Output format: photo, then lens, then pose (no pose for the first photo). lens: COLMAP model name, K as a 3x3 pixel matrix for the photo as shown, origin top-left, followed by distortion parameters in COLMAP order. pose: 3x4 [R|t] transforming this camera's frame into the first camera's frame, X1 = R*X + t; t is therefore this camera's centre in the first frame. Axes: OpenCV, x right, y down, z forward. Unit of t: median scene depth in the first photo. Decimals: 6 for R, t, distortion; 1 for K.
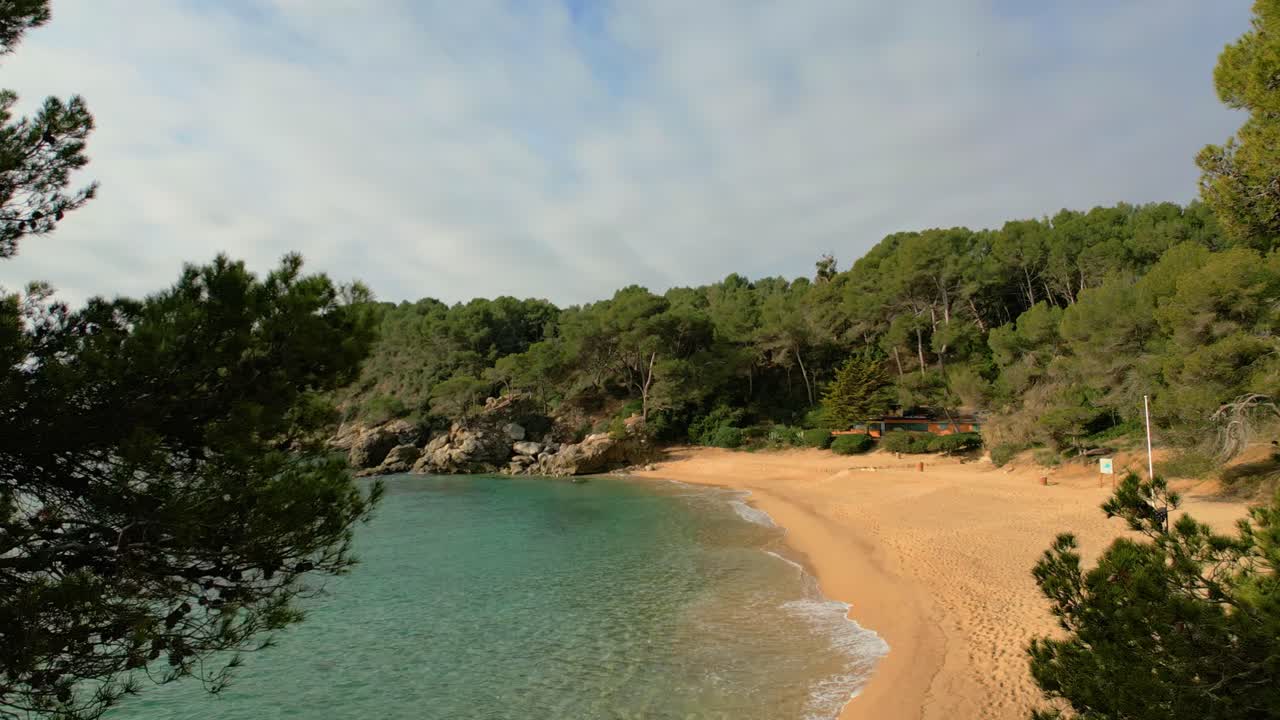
lens RADIAL K [[763.1, 0, 640.0], [0, 763.1, 360.0], [0, 0, 1]] dist [0.175472, -0.292328]
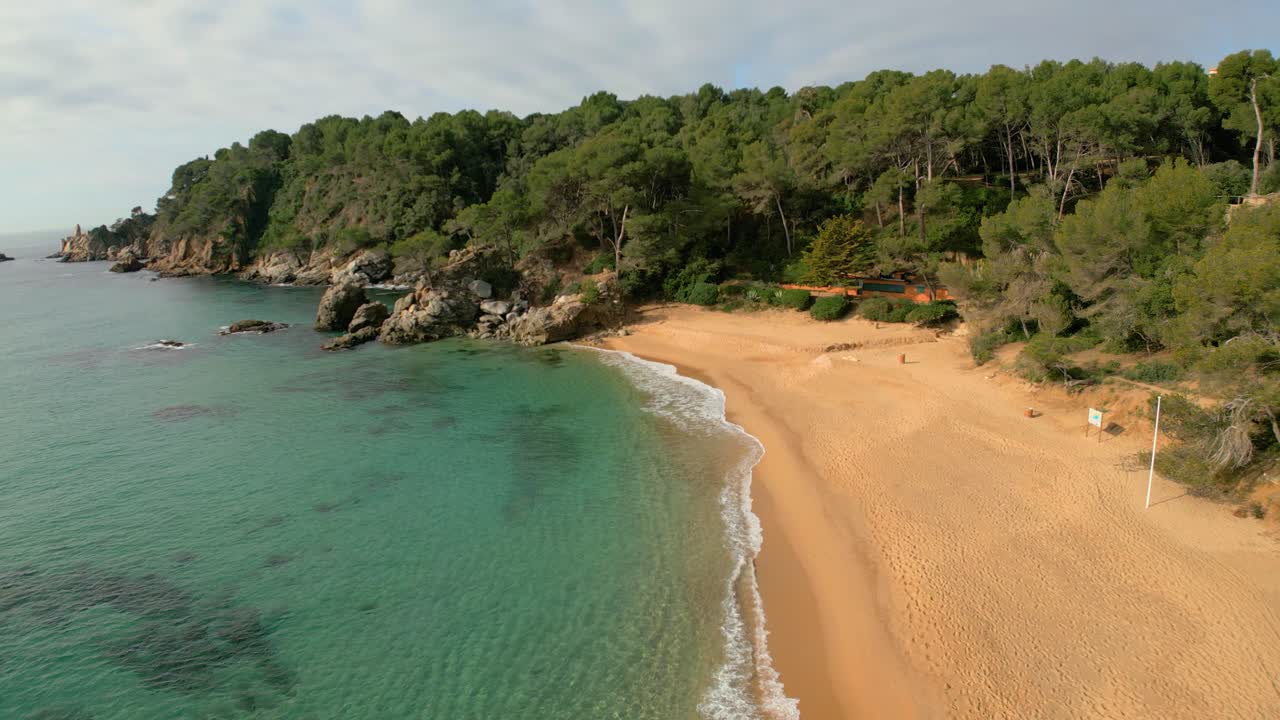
lens RADIAL K [[753.7, 0, 635.7], [0, 753.7, 357.1], [0, 0, 1]] dist [-0.159794, -0.000998]
pose [[0.999330, -0.011543, 0.034721, -0.004333], [0.001480, 0.960911, 0.276852, -0.081363], [-0.036560, -0.276616, 0.960285, 0.078480]]
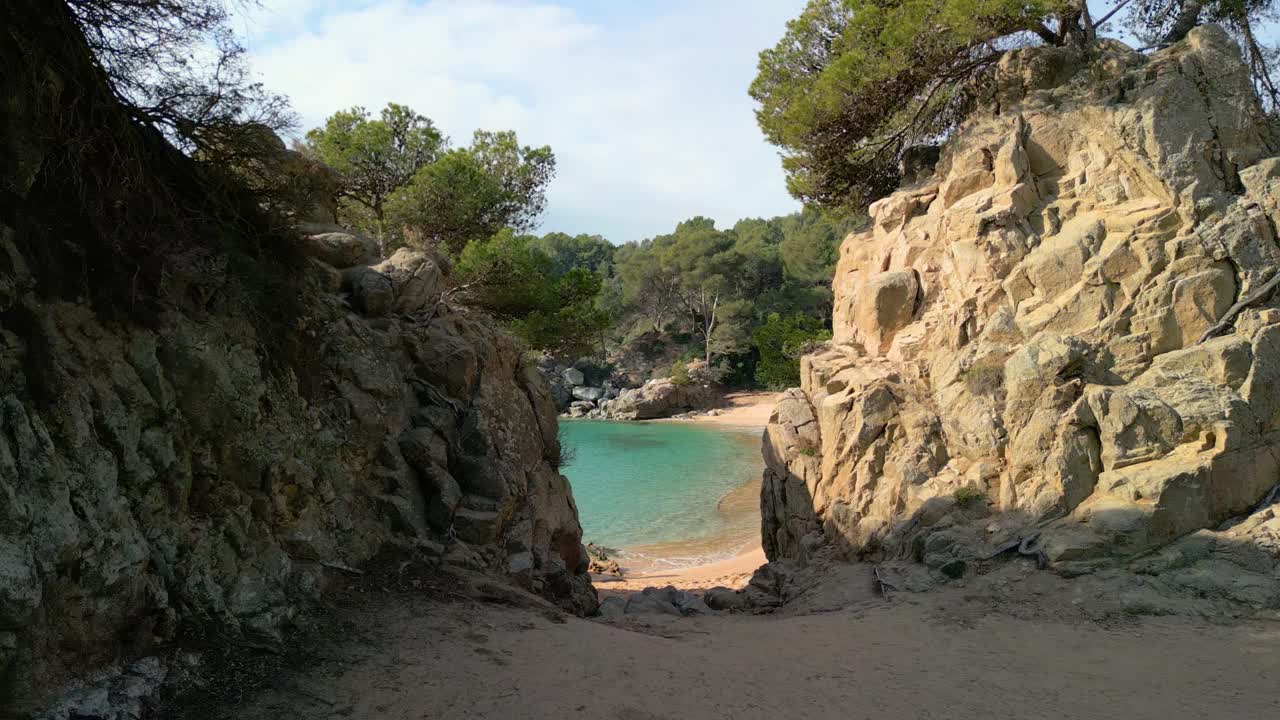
lens RADIAL K [[906.6, 0, 640.4], [0, 906.6, 363.9], [0, 0, 1]] dist [0.090573, -0.089119]
pose [[0.997204, -0.003689, -0.074637, 0.006652], [0.008635, 0.997779, 0.066057, 0.002377], [0.074228, -0.066517, 0.995020, -0.129737]]
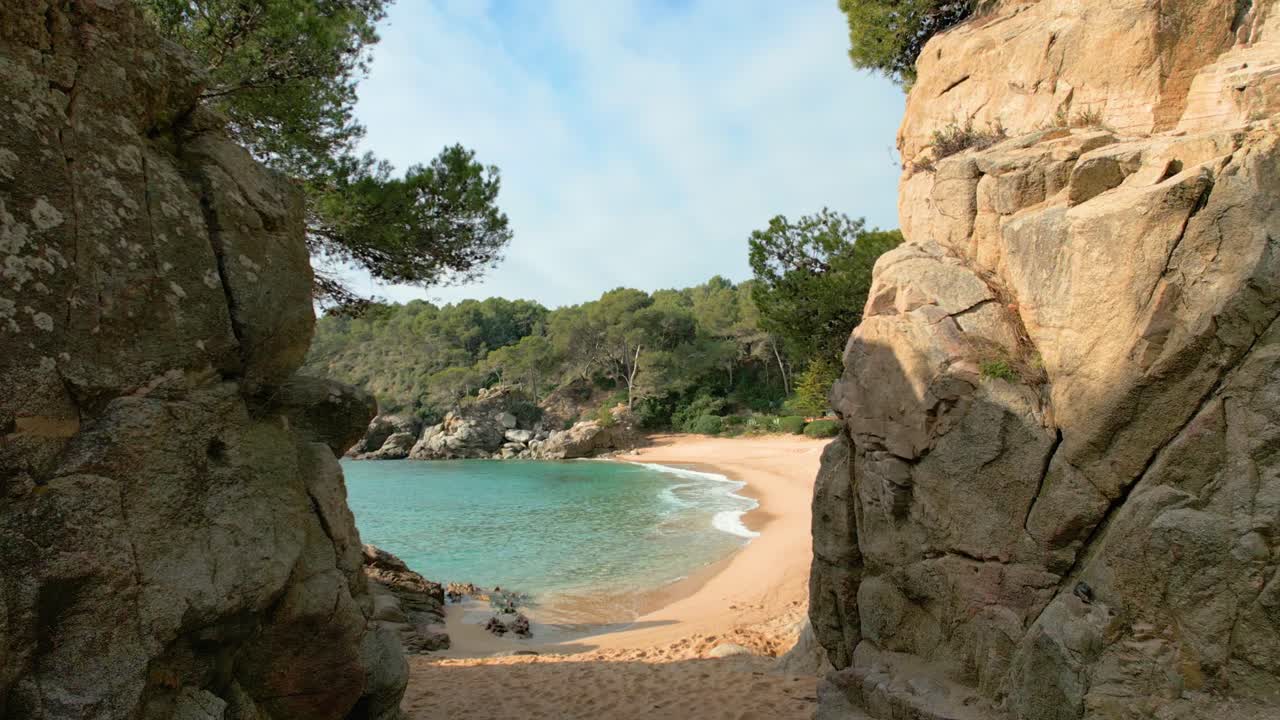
lens RADIAL K [[763.1, 0, 640.0], [0, 763.1, 360.0], [0, 0, 1]] dist [0.175472, -0.292328]
pose [[0.999858, 0.000020, 0.016844, 0.002070], [0.000129, 0.999961, -0.008859, 0.019988], [-0.016844, 0.008860, 0.999819, -0.054503]]
